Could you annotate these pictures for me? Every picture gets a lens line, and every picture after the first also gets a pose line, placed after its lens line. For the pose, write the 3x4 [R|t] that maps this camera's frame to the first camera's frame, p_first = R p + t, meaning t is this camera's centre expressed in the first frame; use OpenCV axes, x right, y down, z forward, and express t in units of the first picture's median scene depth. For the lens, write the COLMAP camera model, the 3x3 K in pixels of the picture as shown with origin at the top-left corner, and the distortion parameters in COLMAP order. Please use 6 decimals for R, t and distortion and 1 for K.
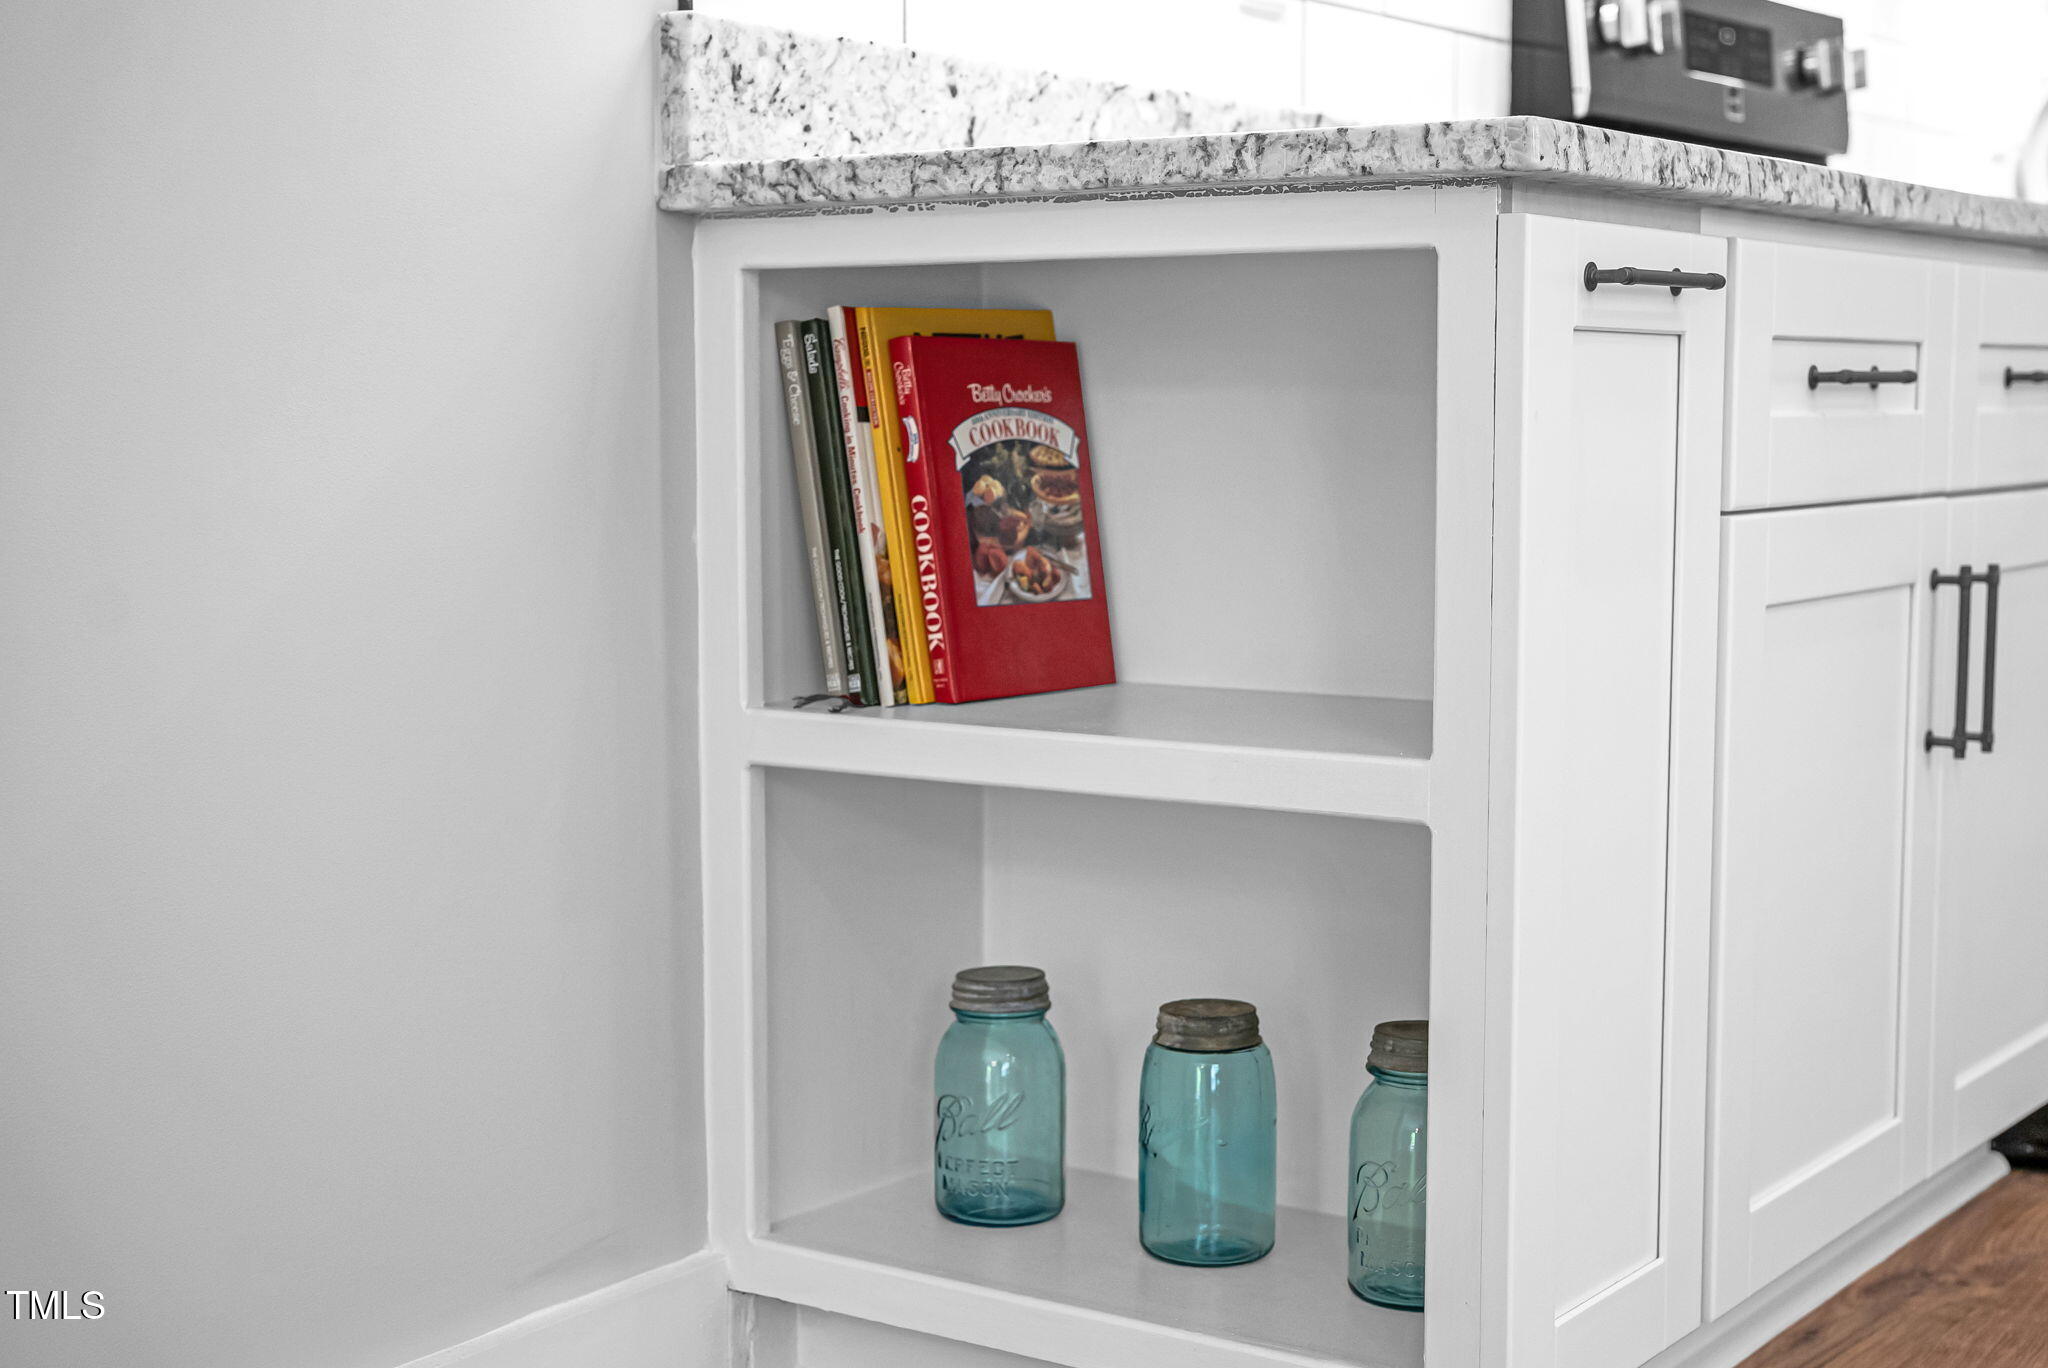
lens RADIAL K [[2803.0, 0, 1021.3], [0, 2803.0, 682.8], [0, 0, 1]] dist [-0.002975, 0.000000]
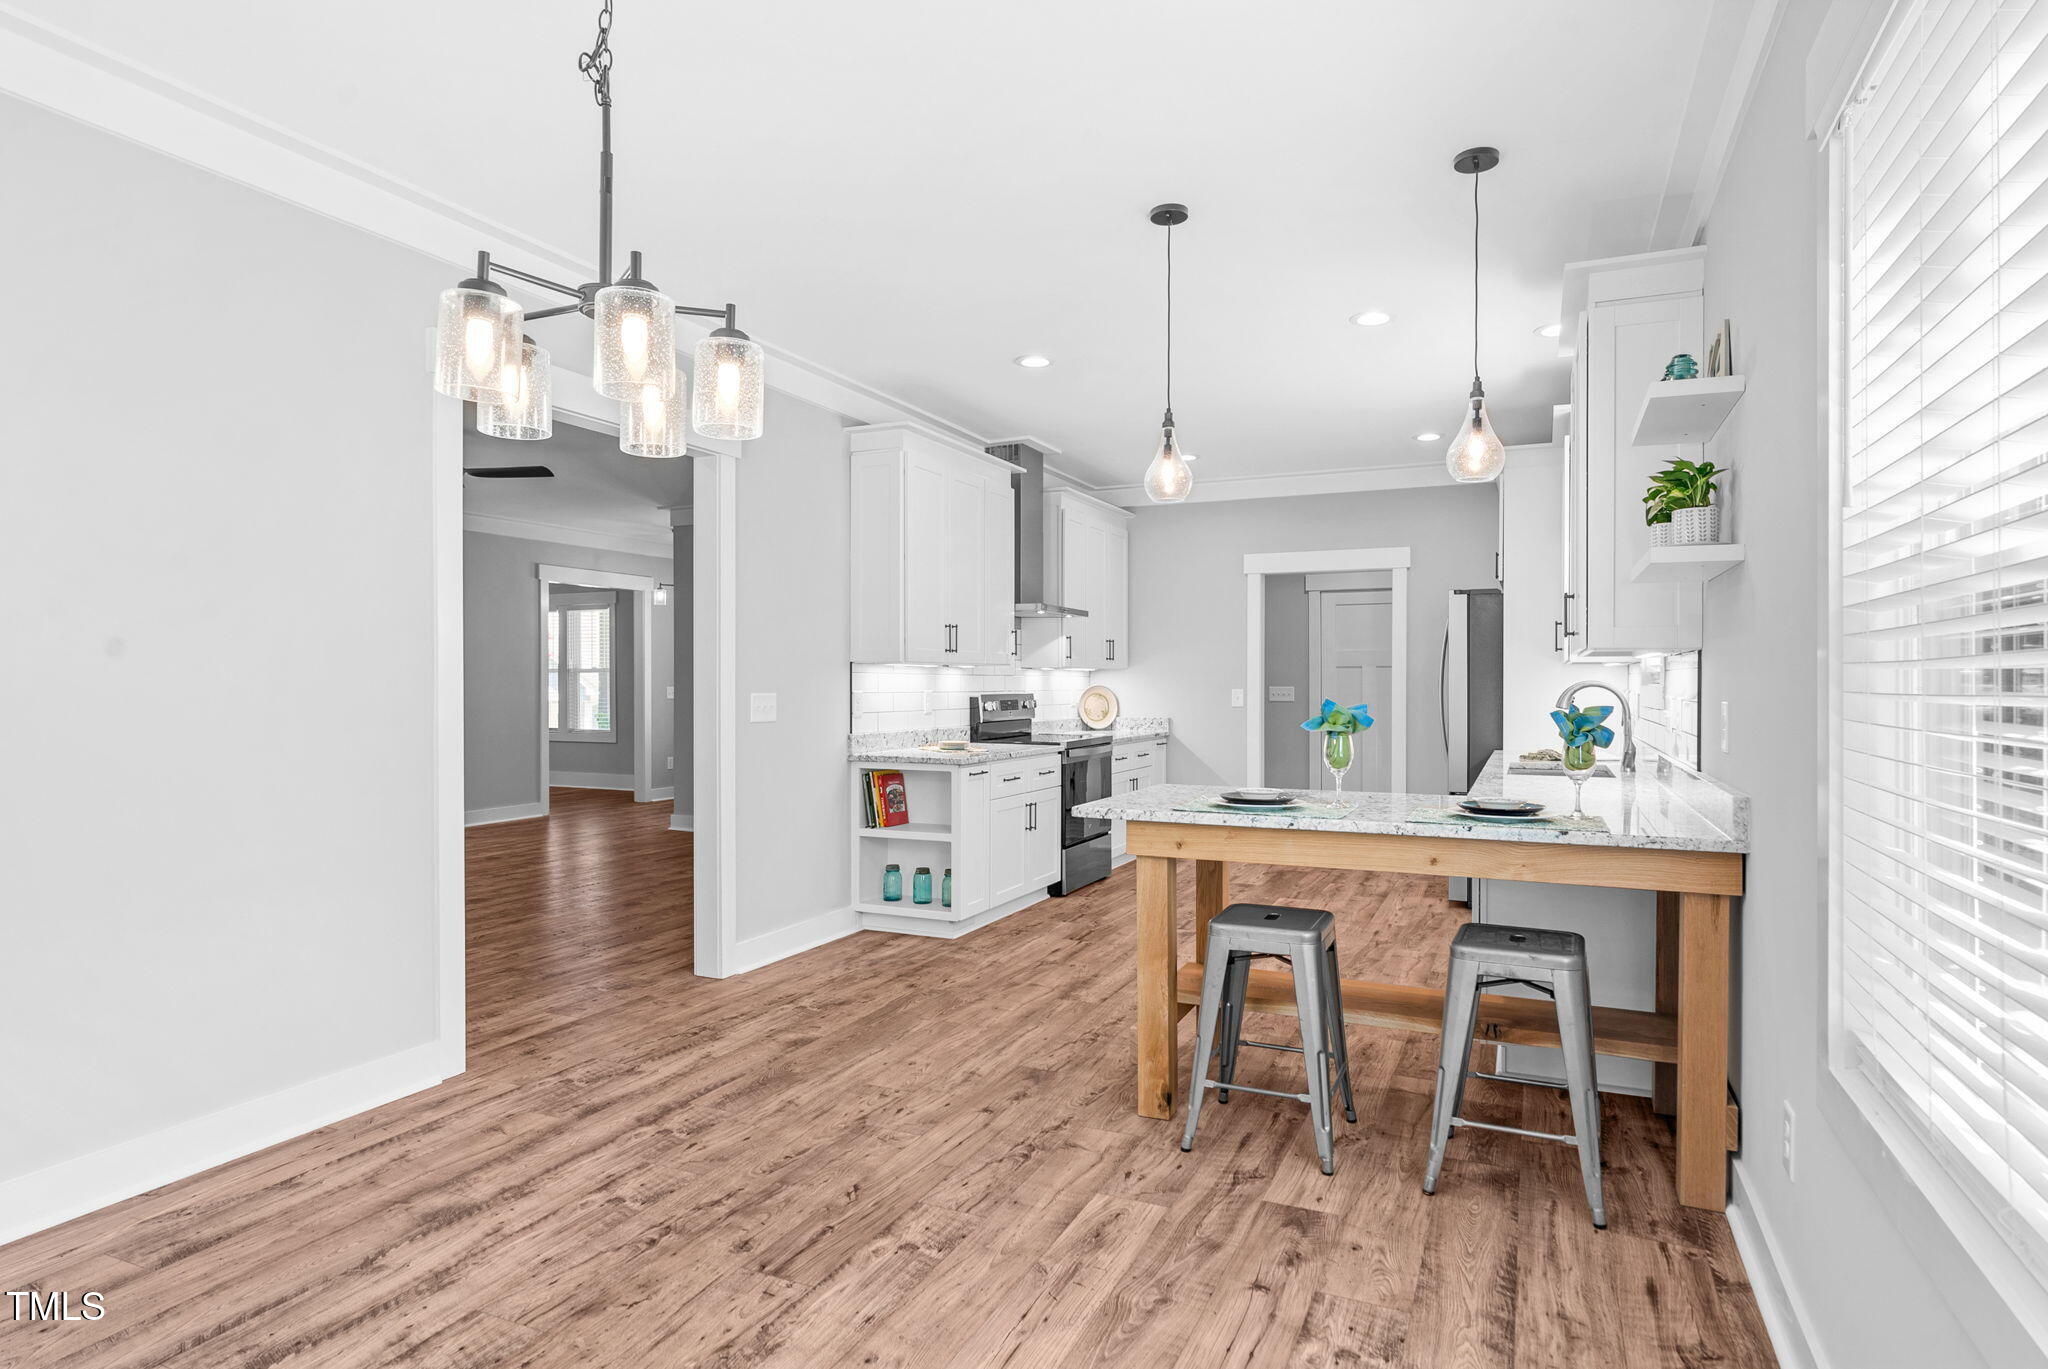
lens RADIAL K [[1051.4, 0, 1034.7], [0, 1051.4, 677.1], [0, 0, 1]] dist [0.002465, 0.000646]
pose [[0.981020, 0.007574, 0.193757, -0.176701], [0.014742, 0.993431, -0.113478, -0.062024], [-0.193344, 0.114181, 0.974464, -1.740912]]
